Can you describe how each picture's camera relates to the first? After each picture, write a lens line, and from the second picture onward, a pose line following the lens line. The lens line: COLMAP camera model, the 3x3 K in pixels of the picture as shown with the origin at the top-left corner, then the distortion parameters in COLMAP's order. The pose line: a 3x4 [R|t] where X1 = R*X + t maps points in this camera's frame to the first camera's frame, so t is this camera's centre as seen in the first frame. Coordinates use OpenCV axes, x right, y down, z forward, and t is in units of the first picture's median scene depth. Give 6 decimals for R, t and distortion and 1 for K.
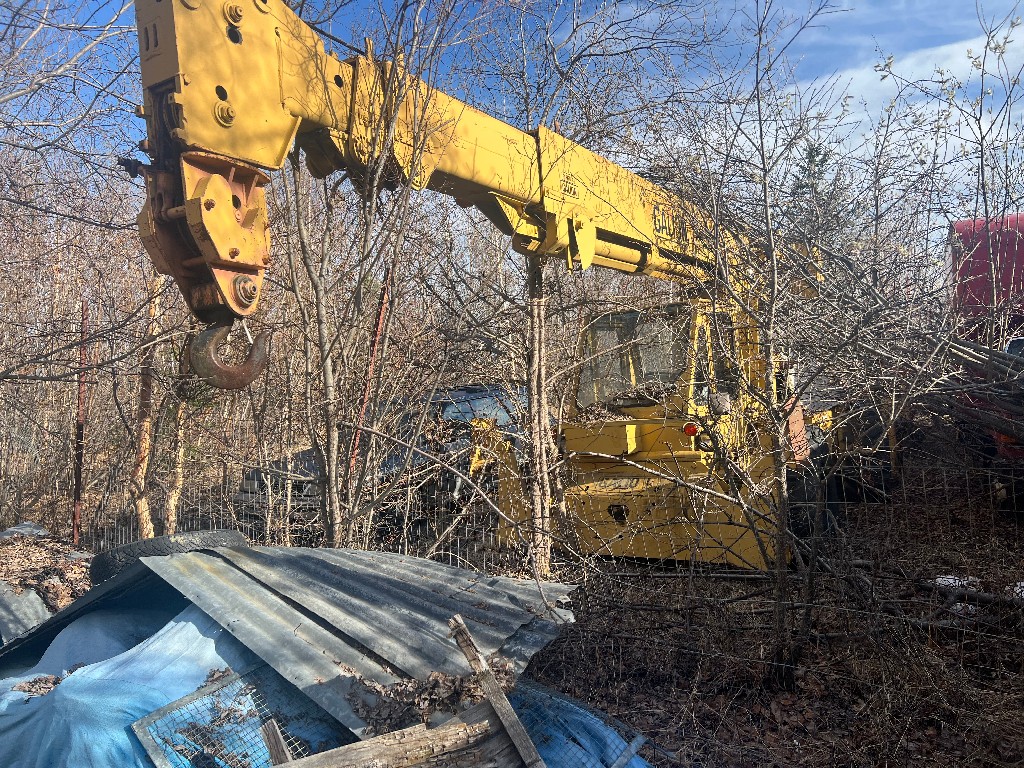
lens RADIAL K [[766.9, 0, 512.0], [0, 766.9, 384.0], [0, 0, 1]] dist [0.005494, -0.003367]
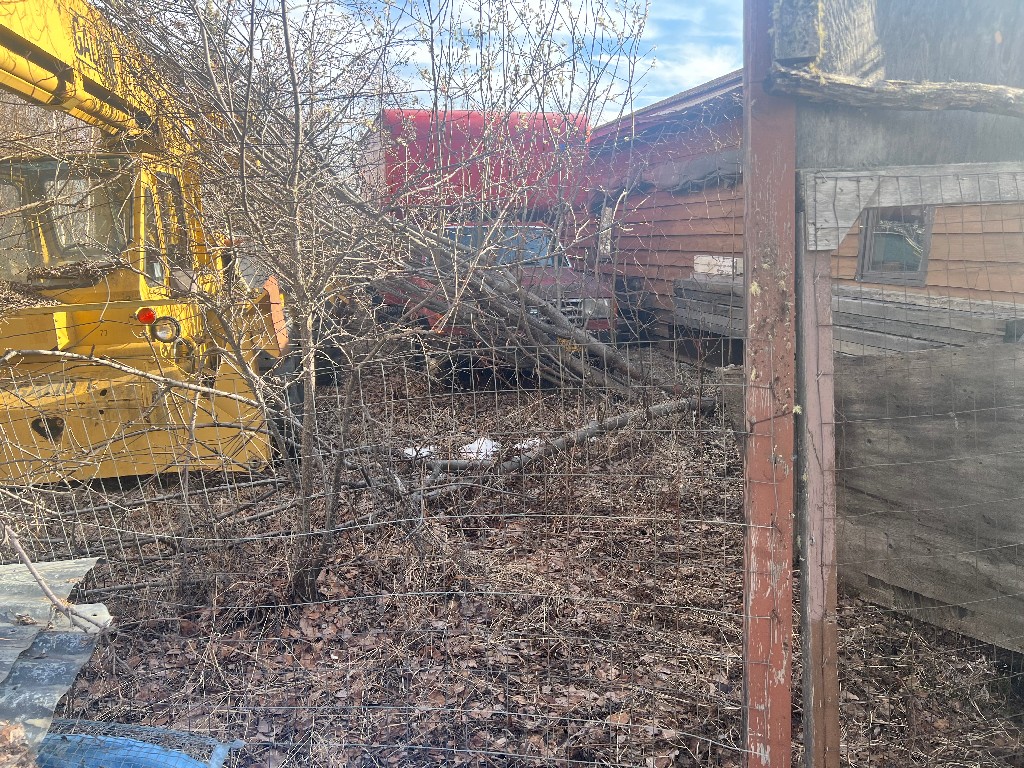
lens RADIAL K [[766.9, 0, 512.0], [0, 766.9, 384.0], [0, 0, 1]] dist [0.005494, -0.003367]
pose [[0.734187, -0.083706, 0.673768, -0.034500], [-0.016476, 0.989882, 0.140931, 0.009082], [-0.678748, -0.114571, 0.725379, 0.134921]]
